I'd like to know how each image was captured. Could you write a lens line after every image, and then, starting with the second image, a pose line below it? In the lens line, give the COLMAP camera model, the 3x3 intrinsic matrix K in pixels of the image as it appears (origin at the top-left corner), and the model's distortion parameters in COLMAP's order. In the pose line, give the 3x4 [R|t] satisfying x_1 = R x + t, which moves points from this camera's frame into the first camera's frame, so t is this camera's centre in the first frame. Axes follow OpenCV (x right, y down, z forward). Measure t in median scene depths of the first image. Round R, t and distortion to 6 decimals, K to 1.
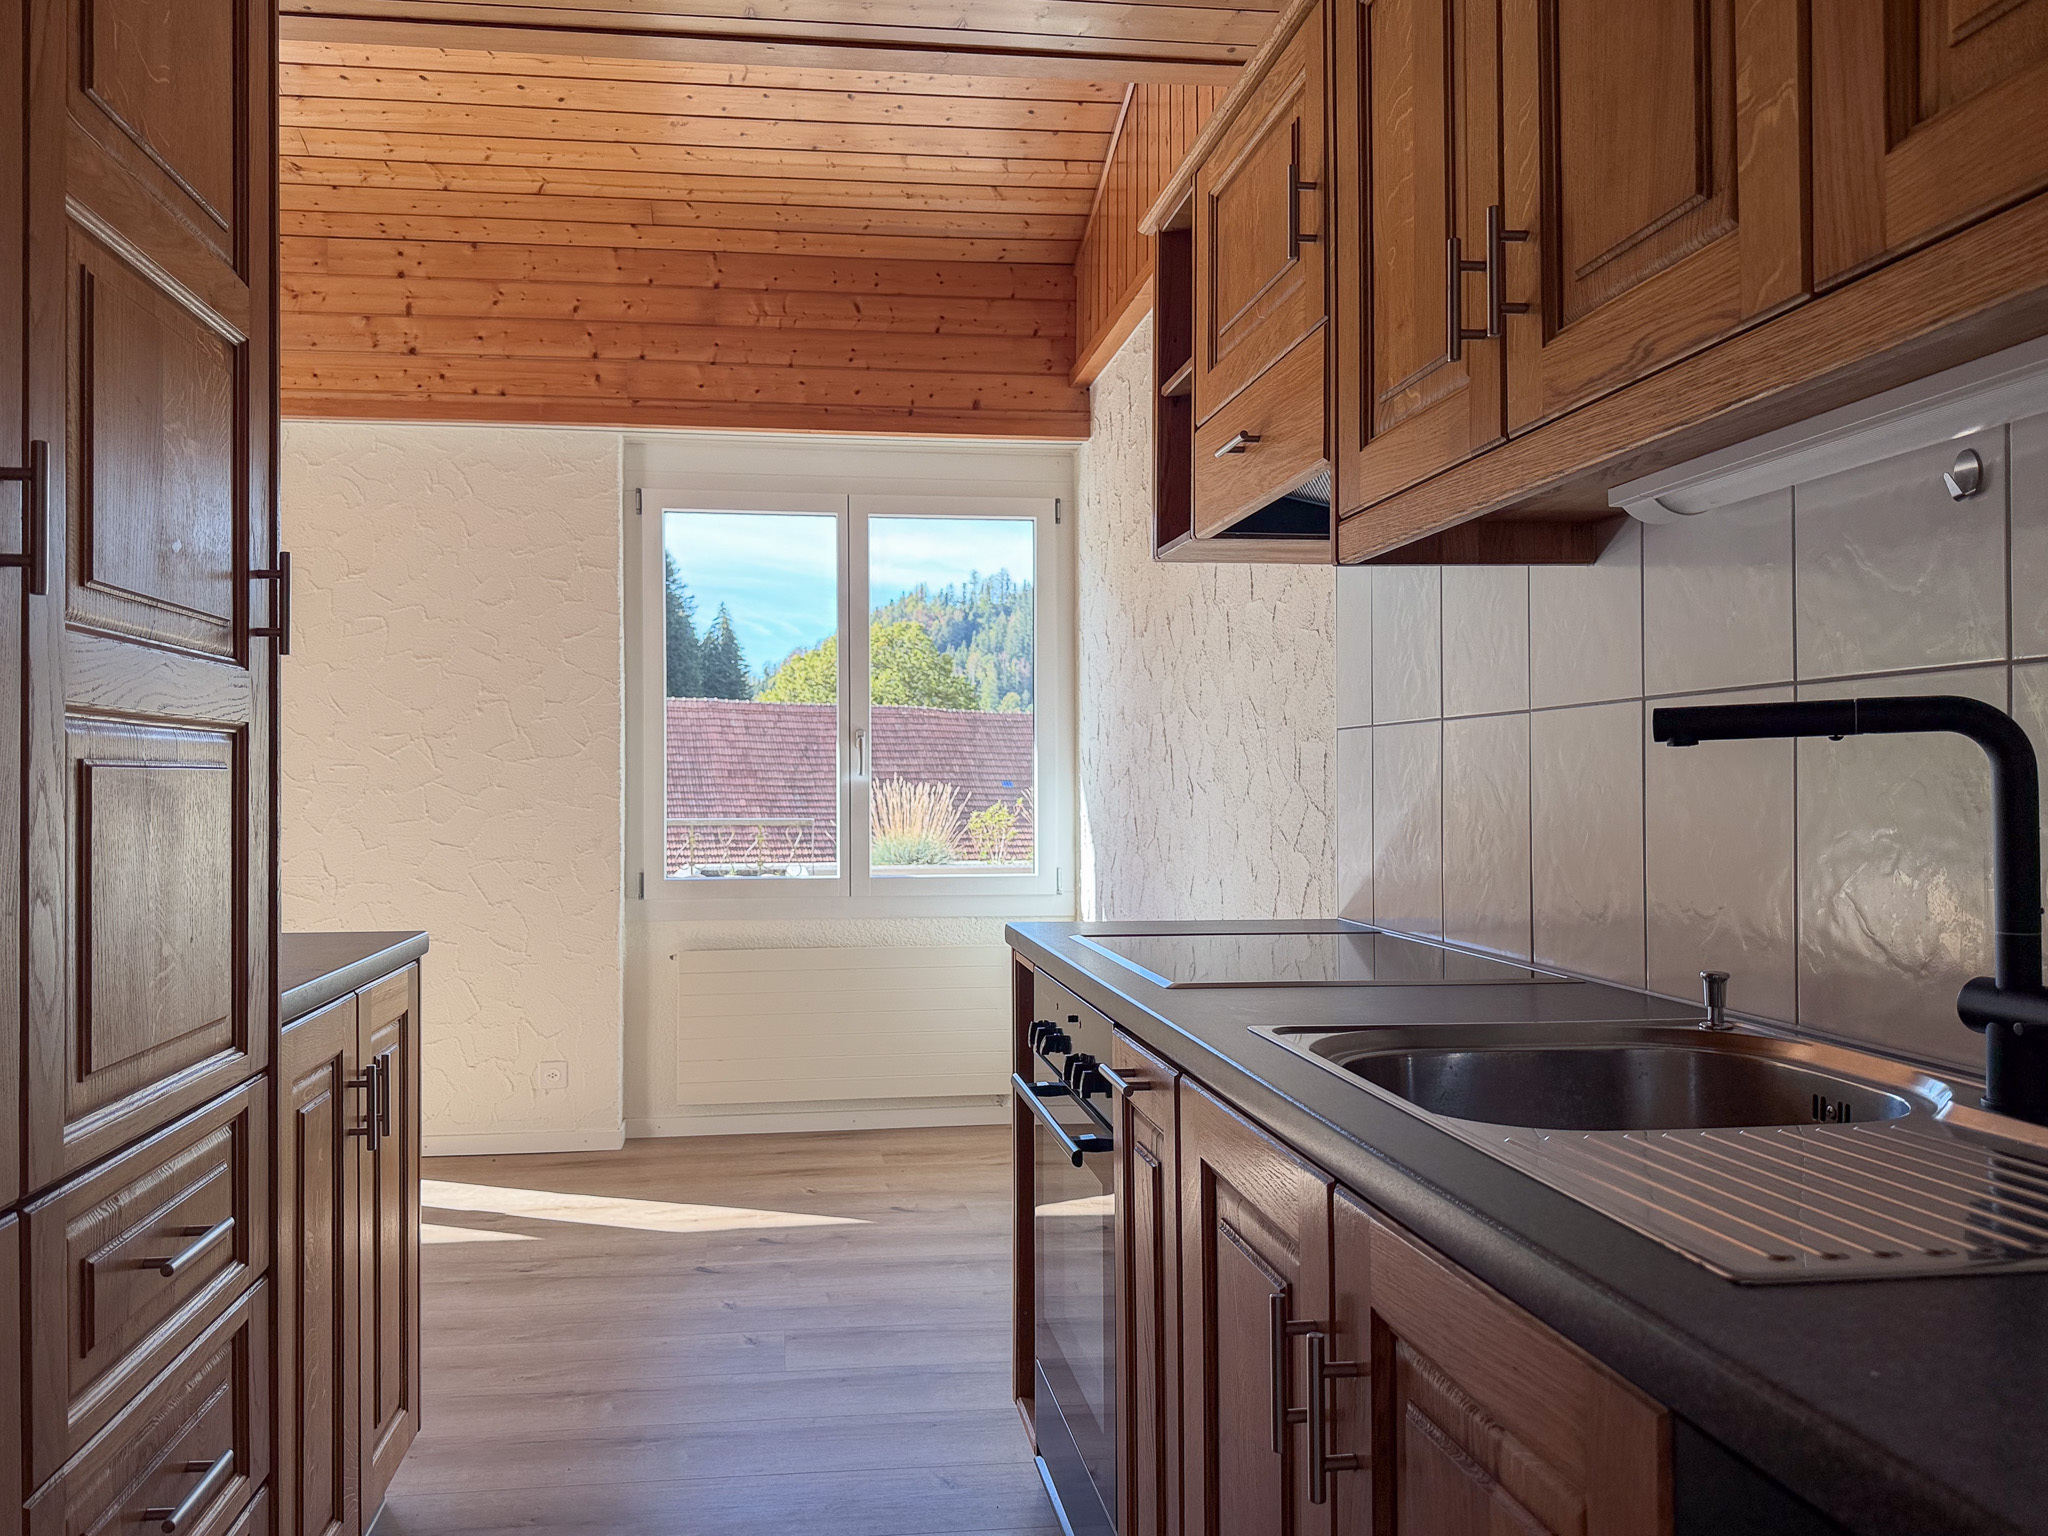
lens RADIAL K [[1503.4, 0, 1024.0], [0, 1503.4, 768.0], [0, 0, 1]] dist [0.002829, 0.000031]
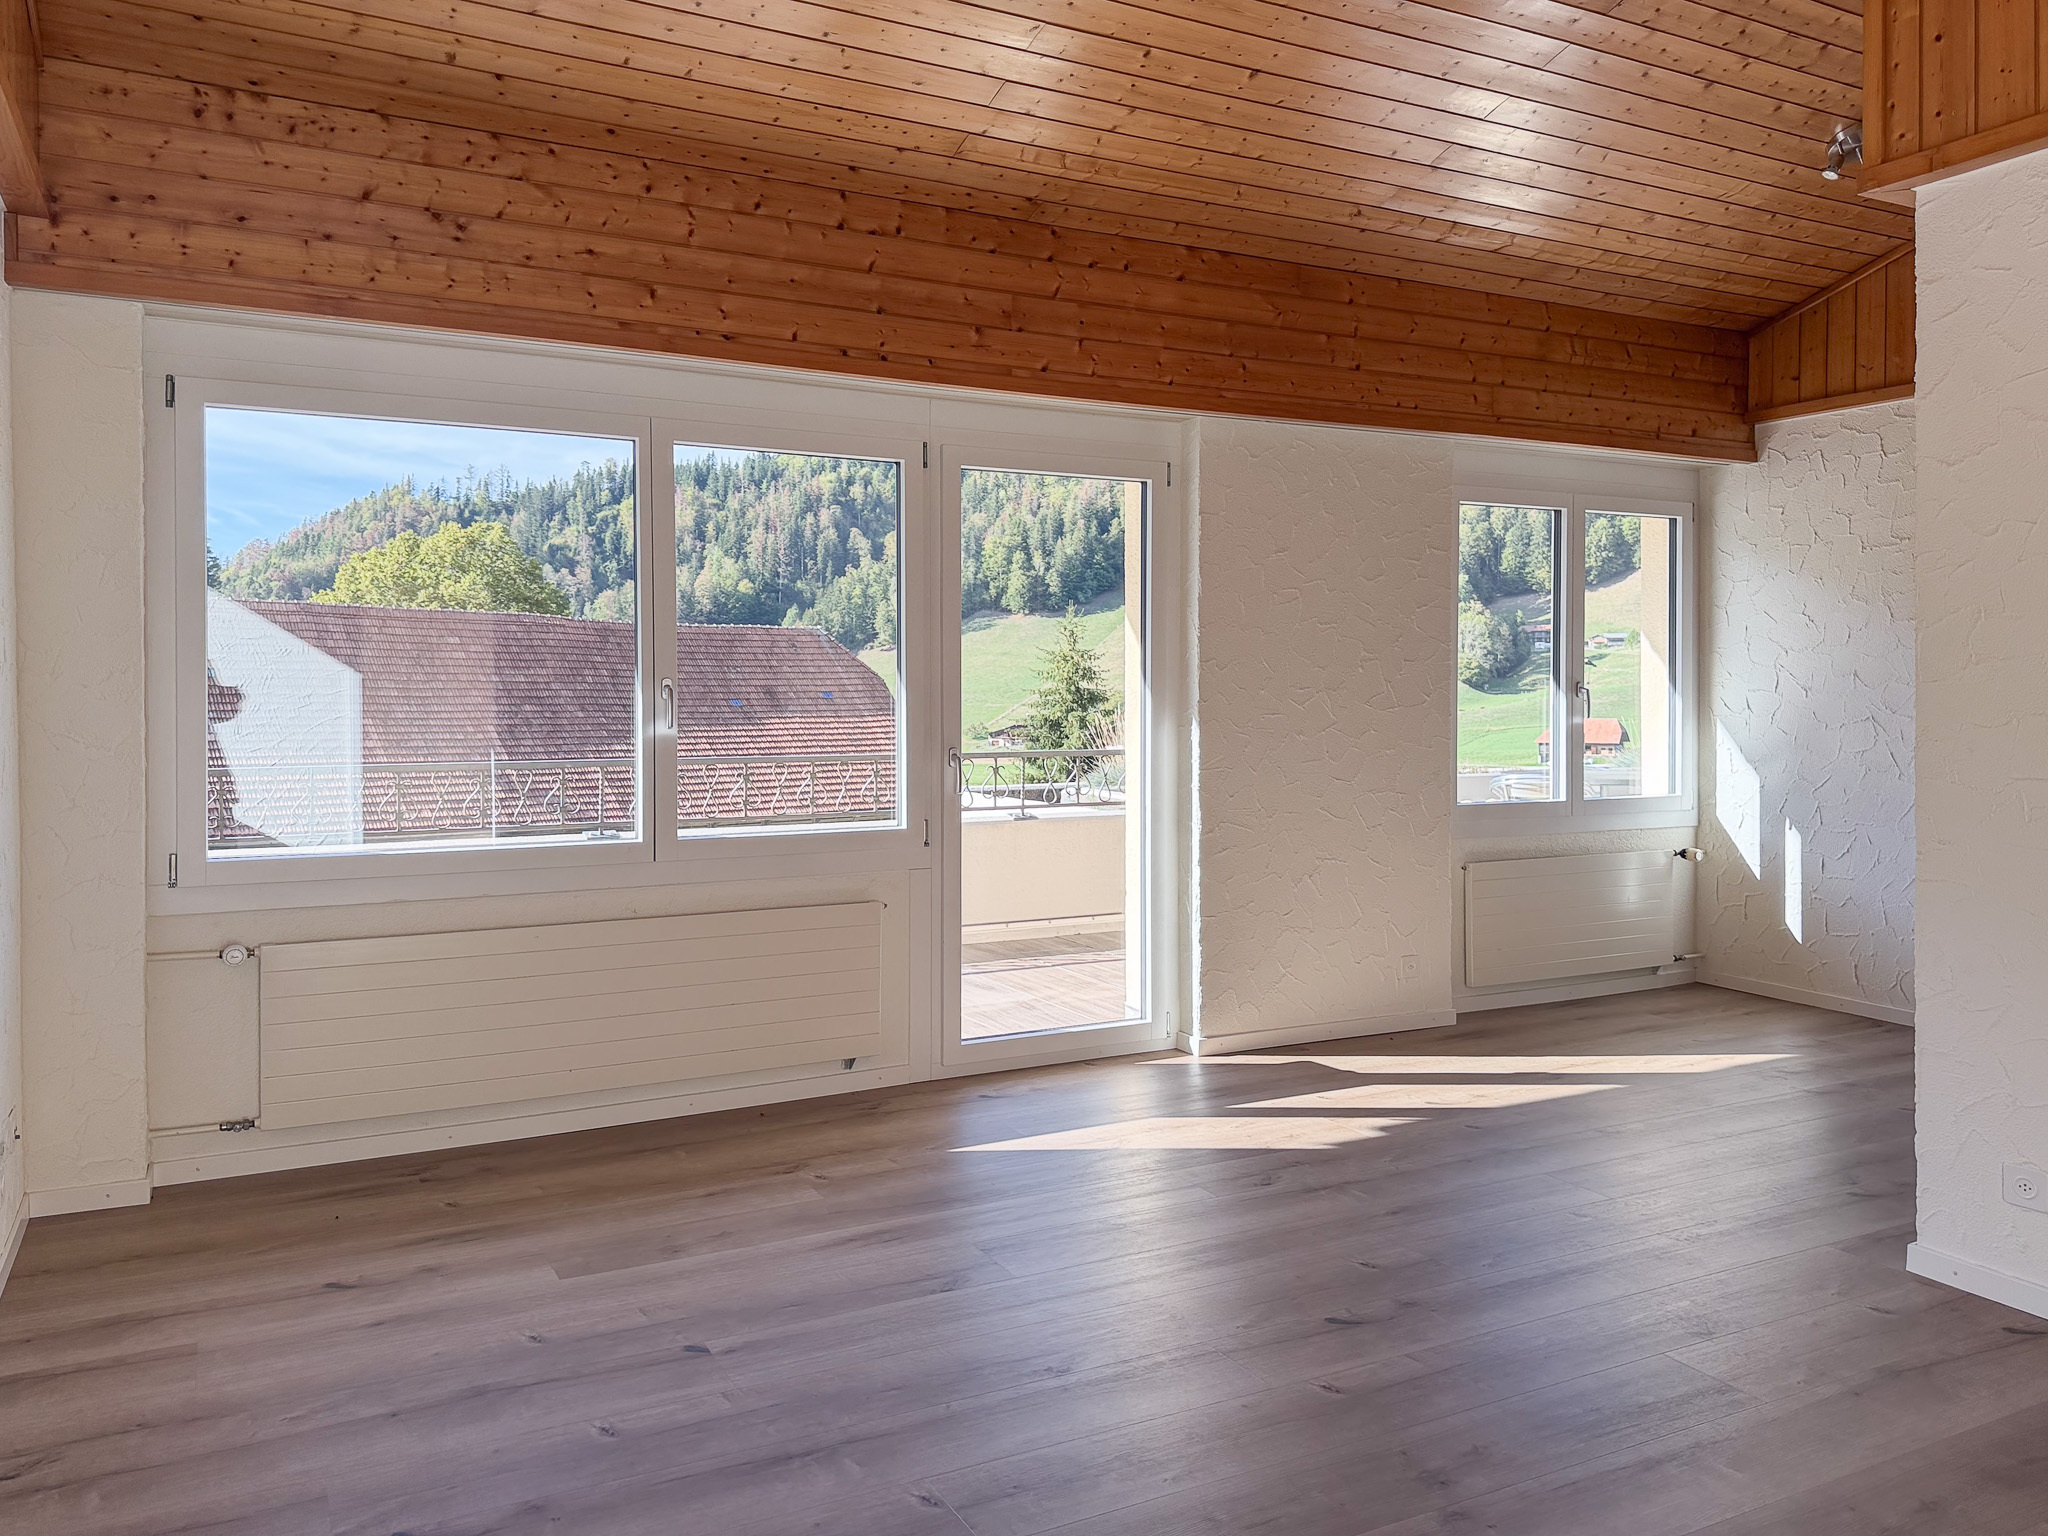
lens RADIAL K [[1463.4, 0, 1099.8], [0, 1463.4, 706.6], [0, 0, 1]] dist [0.000409, 0.007409]
pose [[0.947434, 0.000936, 0.319949, -0.946249], [-0.007032, 0.999815, 0.017900, -0.026375], [-0.319873, -0.019209, 0.947266, -0.038665]]
